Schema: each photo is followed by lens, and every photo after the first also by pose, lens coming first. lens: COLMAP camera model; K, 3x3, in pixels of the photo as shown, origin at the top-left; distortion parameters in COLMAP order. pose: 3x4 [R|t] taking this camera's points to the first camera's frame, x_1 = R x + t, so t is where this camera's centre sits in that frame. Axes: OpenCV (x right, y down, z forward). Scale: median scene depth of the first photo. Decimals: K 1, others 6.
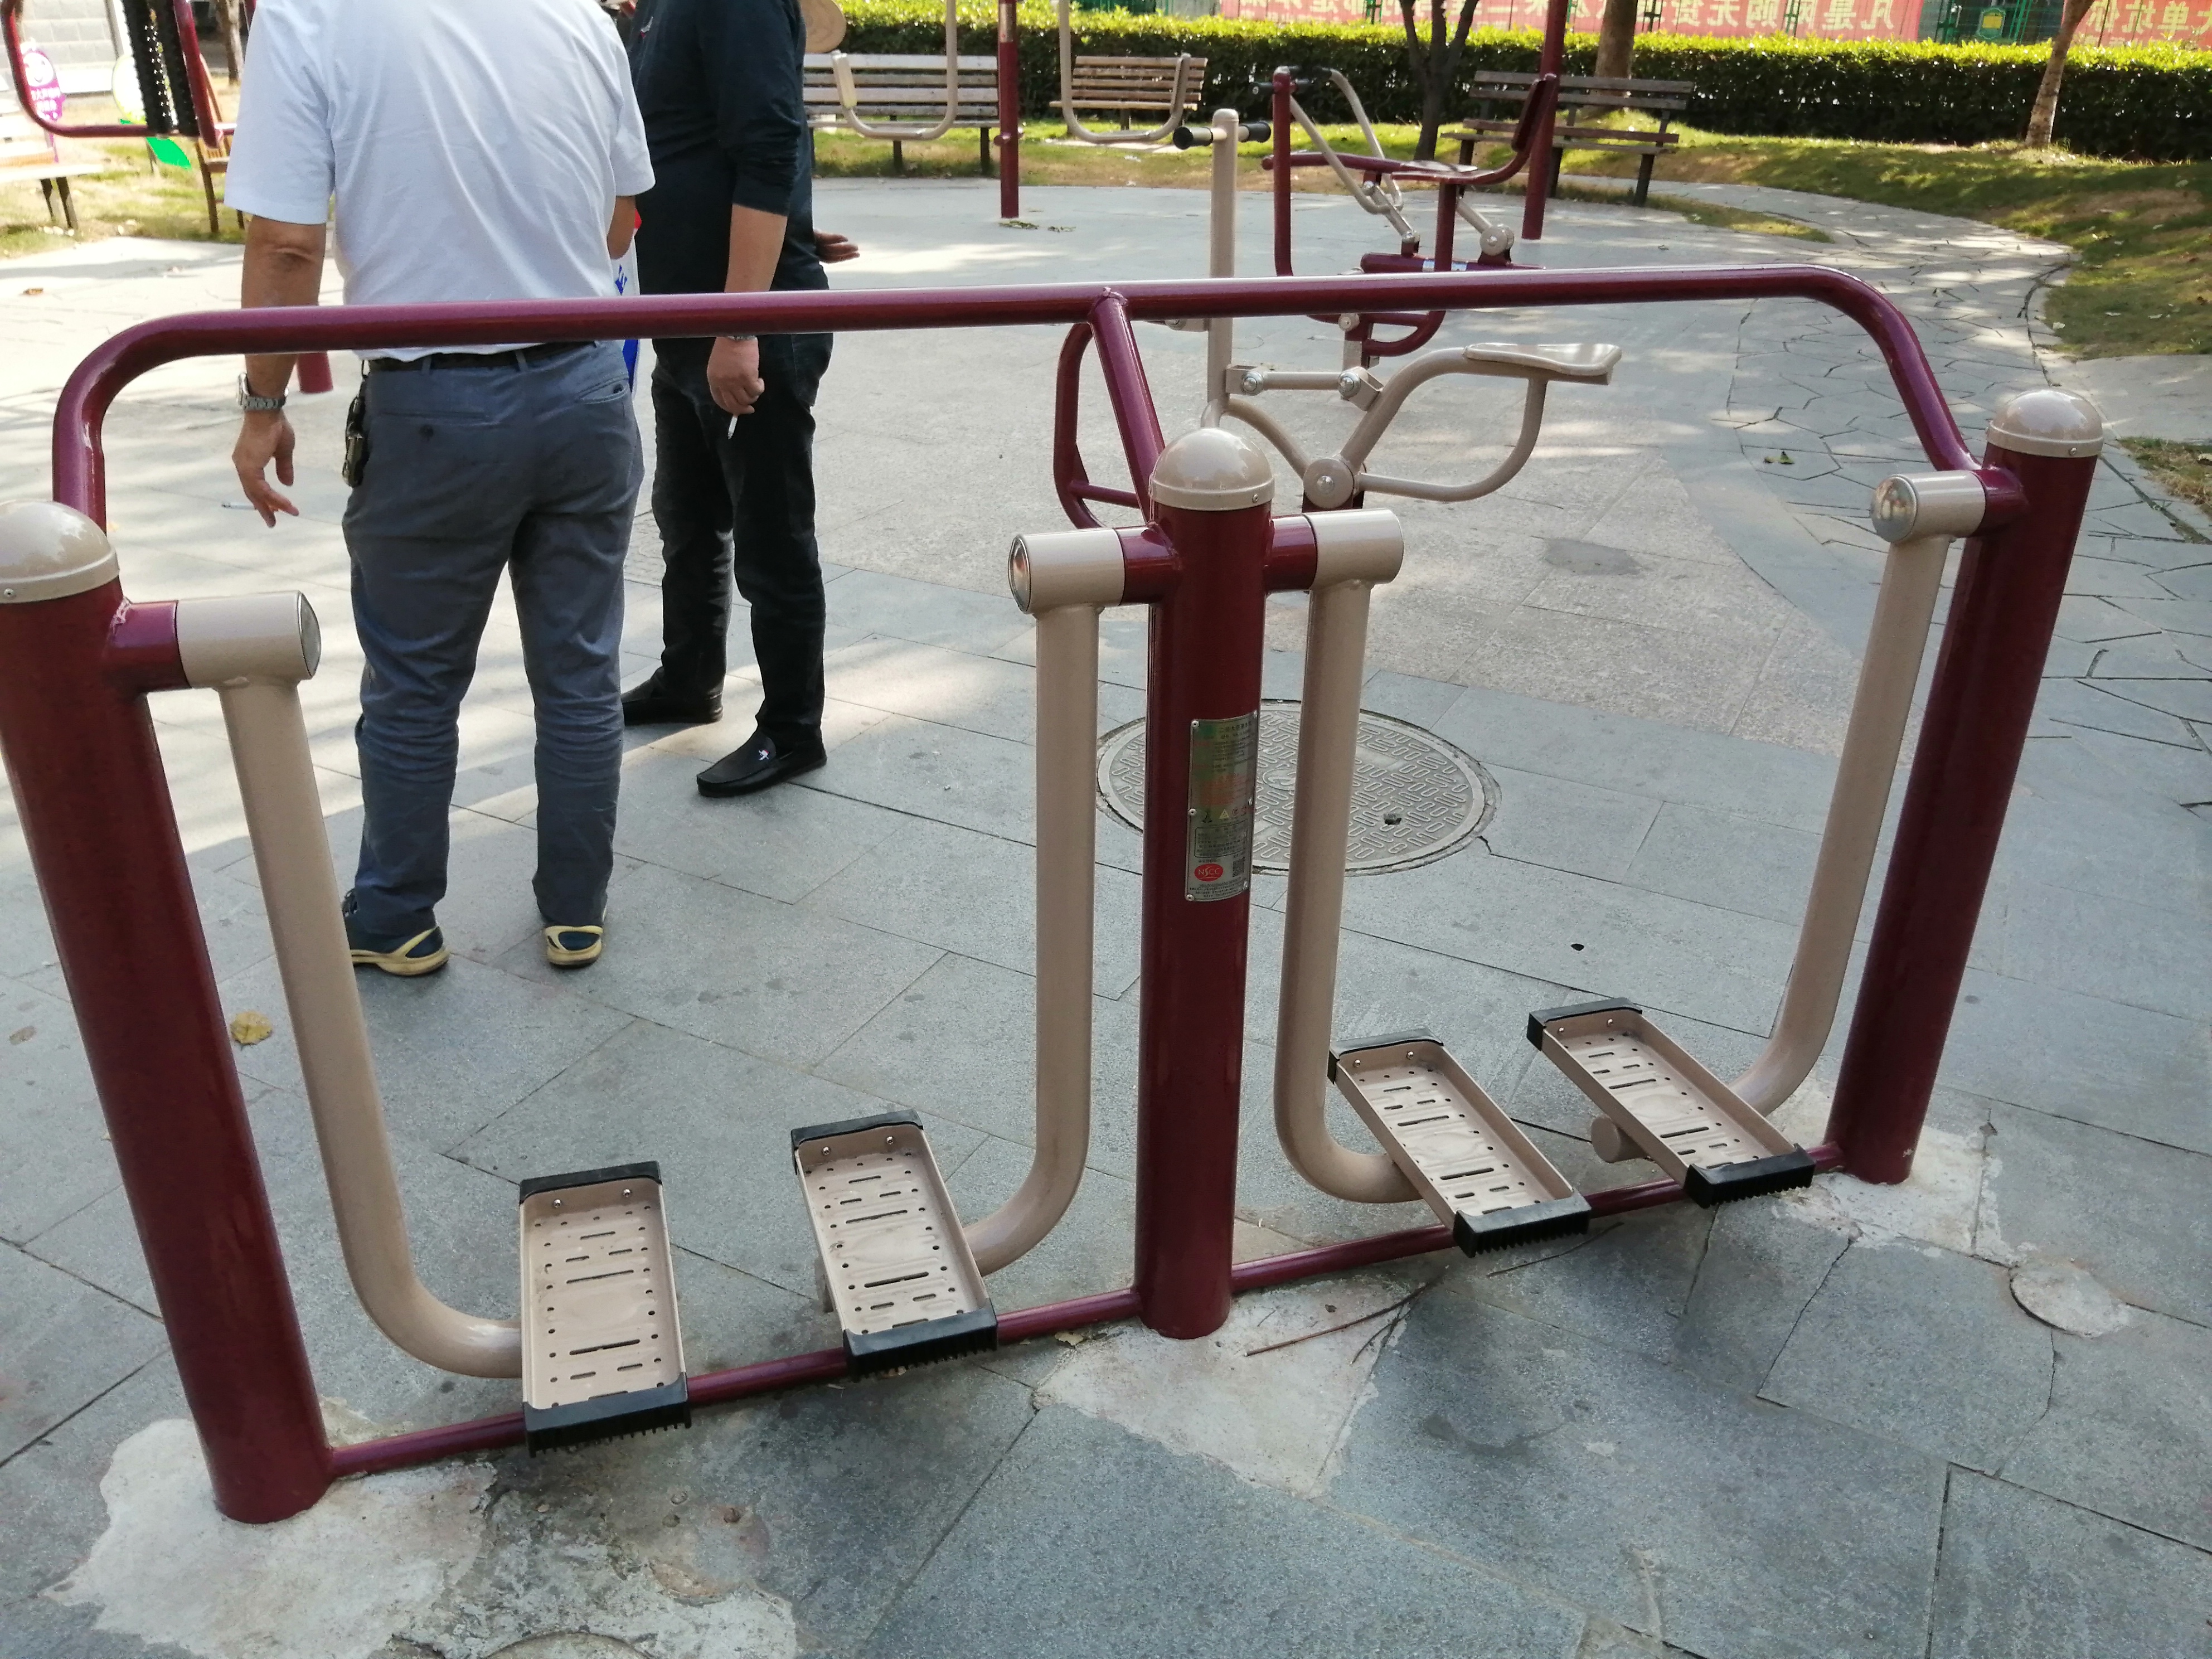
lens RADIAL K [[1747.5, 0, 1106.0], [0, 1747.5, 829.5], [0, 0, 1]] dist [-0.008381, 0.014317]
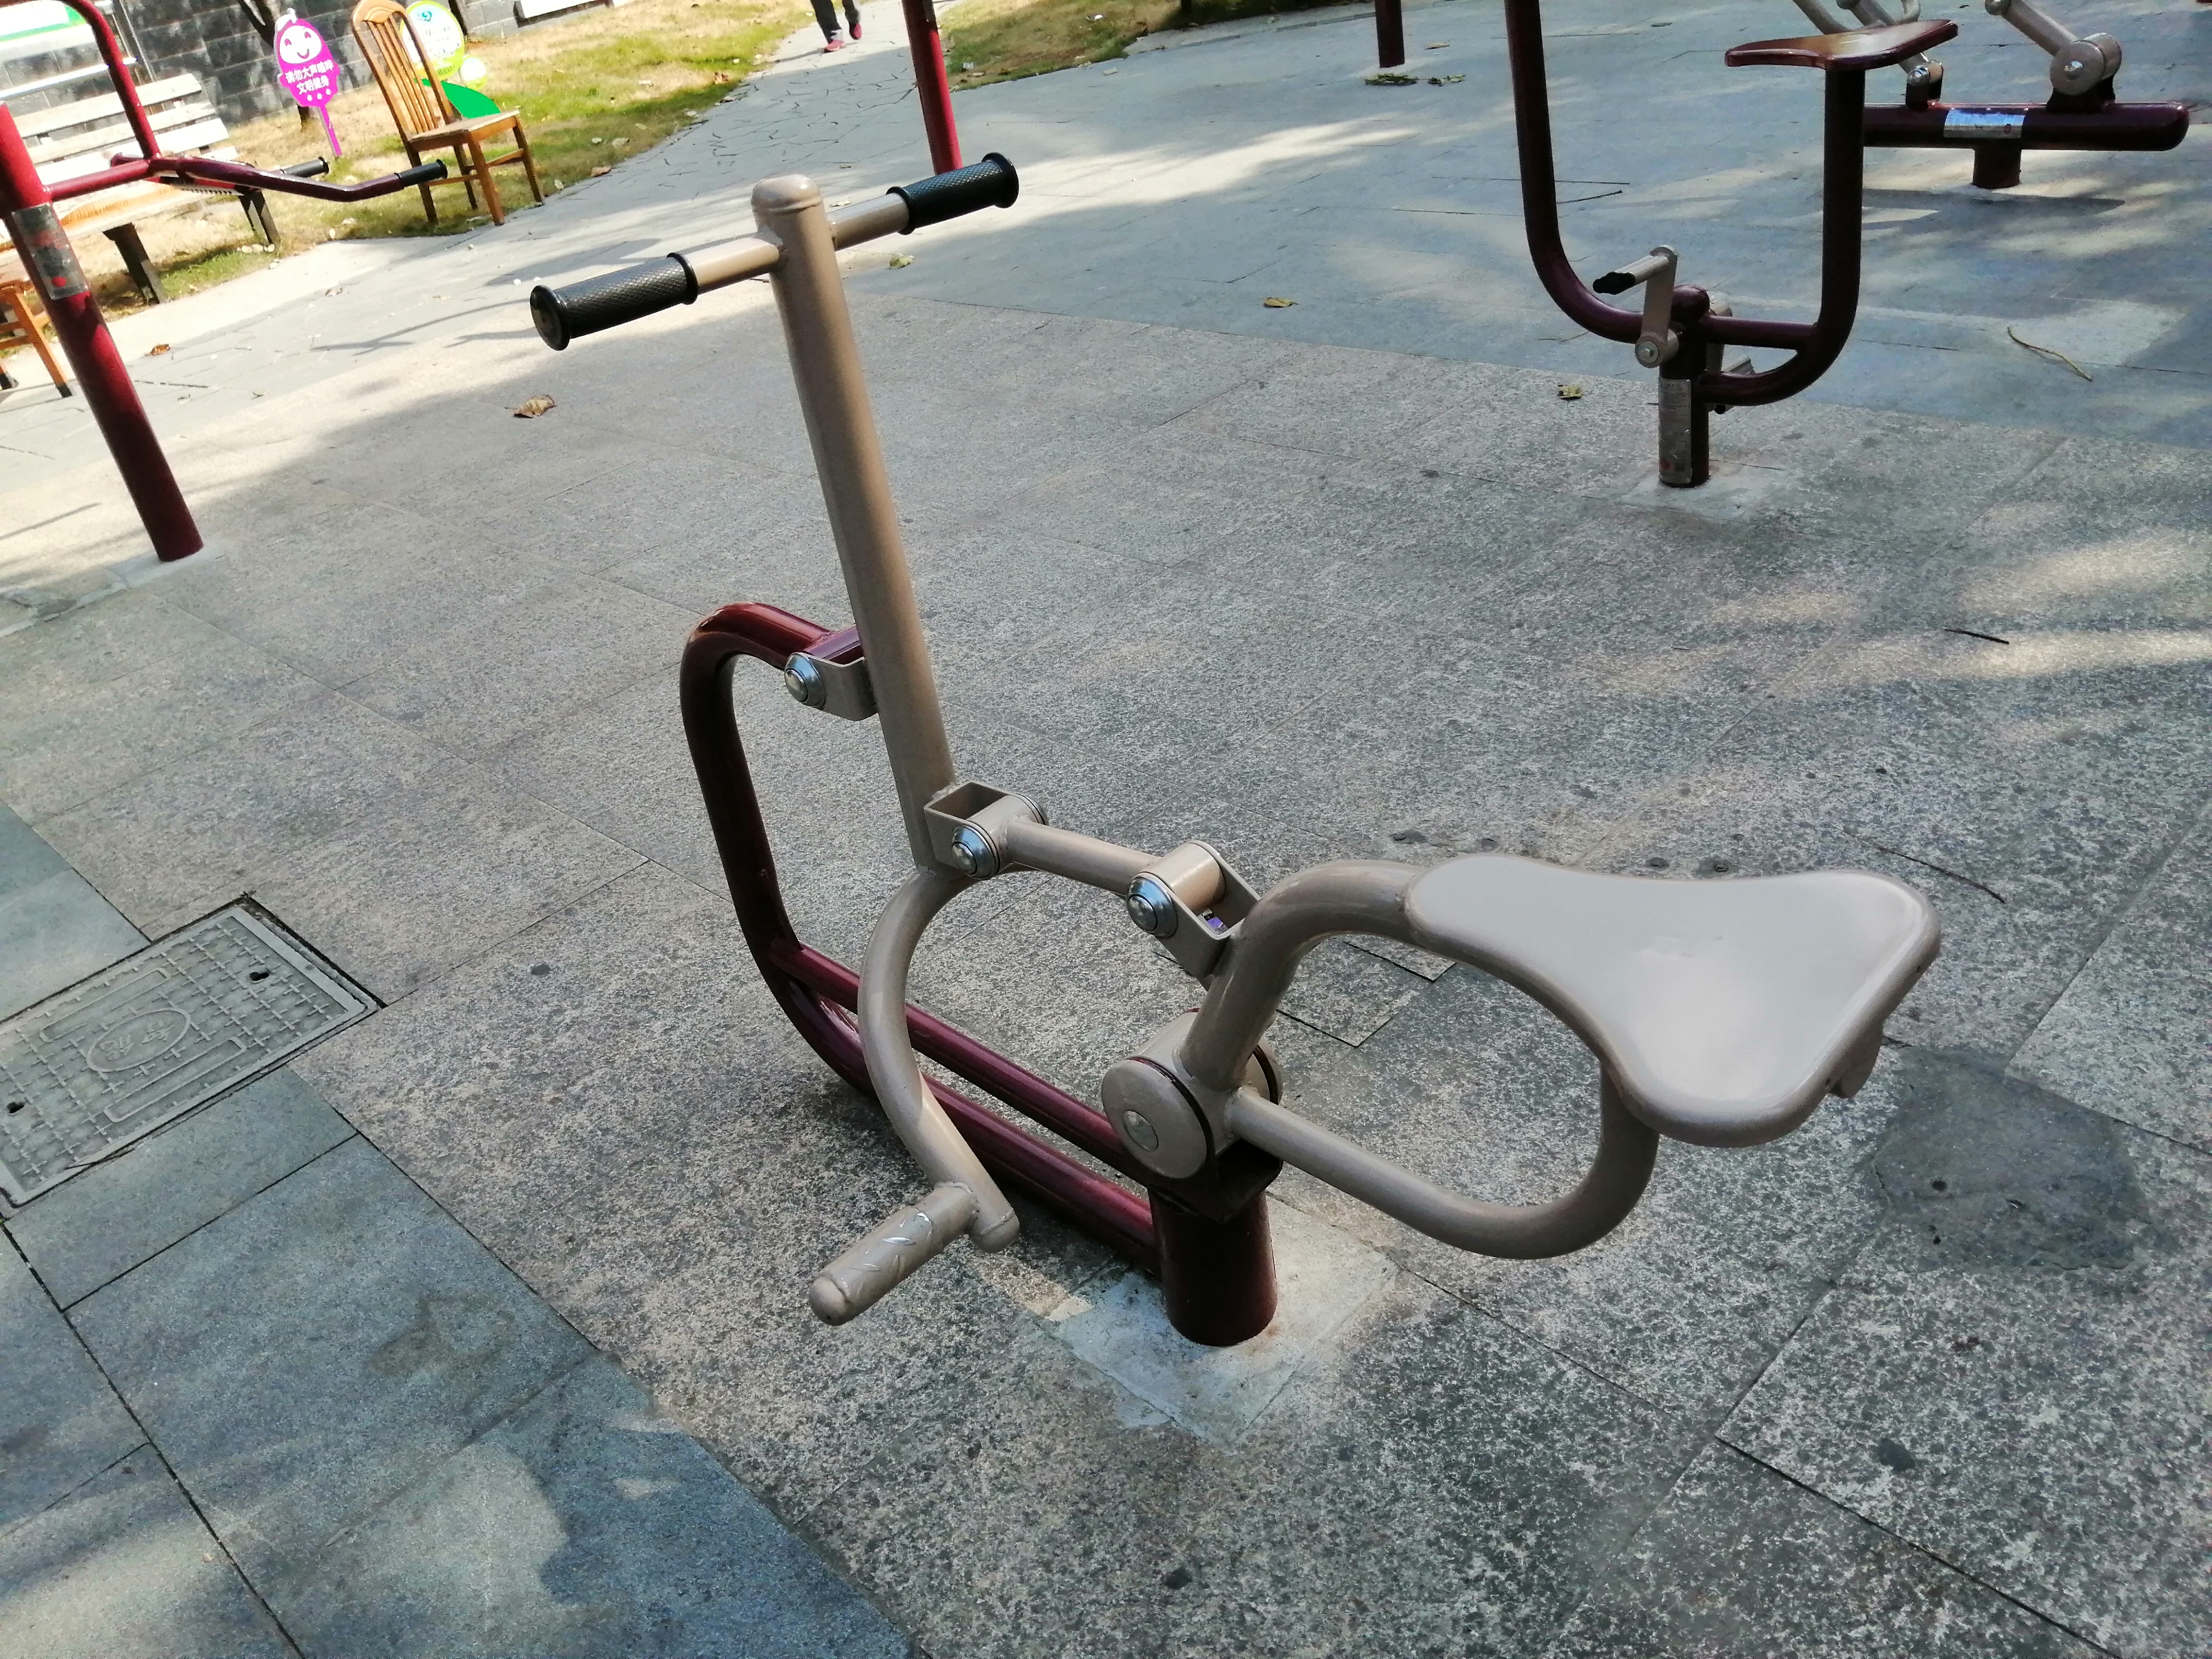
lens RADIAL K [[1710.7, 0, 1106.0], [0, 1710.7, 829.5], [0, 0, 1]] dist [-0.021532, -0.009425]
pose [[0.933177, 0.032356, -0.357958, 0.106502], [0.013930, 0.991935, 0.125977, -0.133215], [0.359148, -0.122545, 0.925200, 0.280961]]
